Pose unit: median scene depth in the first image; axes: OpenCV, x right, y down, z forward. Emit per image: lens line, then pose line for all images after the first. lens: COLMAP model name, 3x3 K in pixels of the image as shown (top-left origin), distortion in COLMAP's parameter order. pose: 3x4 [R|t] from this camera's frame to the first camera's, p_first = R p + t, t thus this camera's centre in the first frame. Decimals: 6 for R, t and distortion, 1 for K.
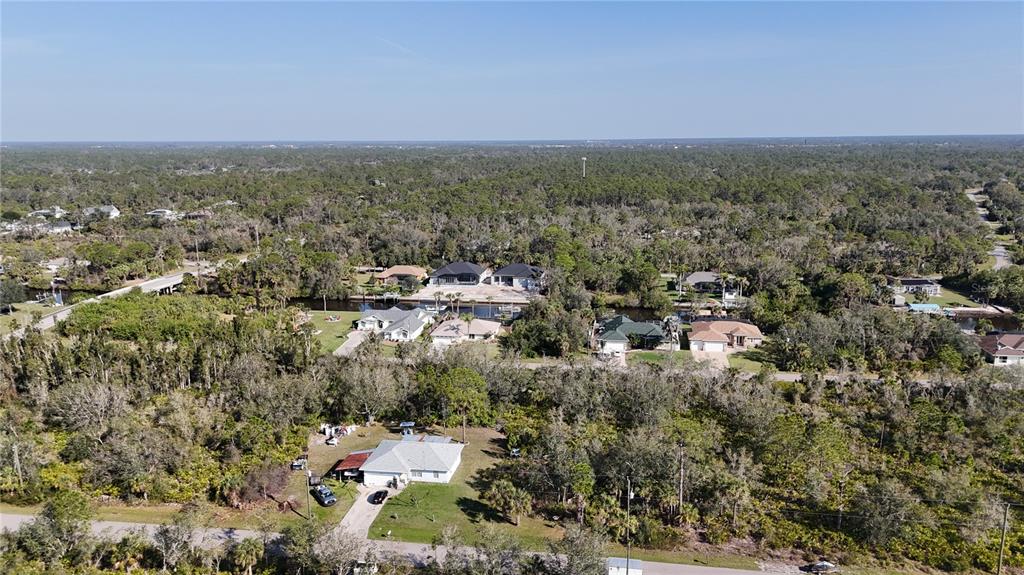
lens RADIAL K [[754.7, 0, 509.8], [0, 754.7, 287.5], [0, 0, 1]] dist [0.065661, -0.056208]
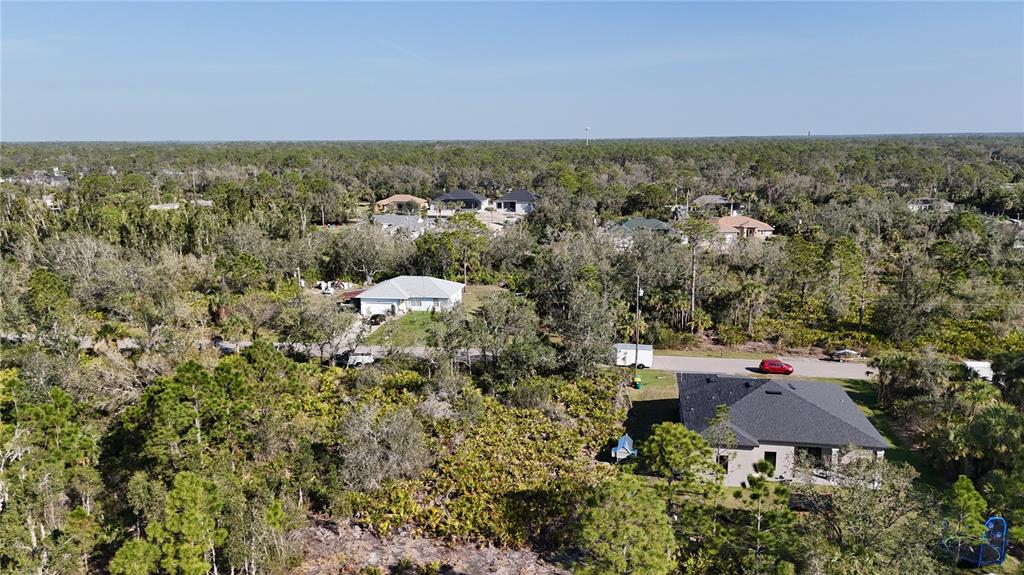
lens RADIAL K [[754.7, 0, 509.9], [0, 754.7, 291.5], [0, 0, 1]] dist [0.065661, -0.056208]
pose [[0.999914, -0.012002, -0.005318, 0.001178], [0.011963, 0.999902, -0.007249, 0.206685], [0.005405, 0.007185, 0.999960, 0.039991]]
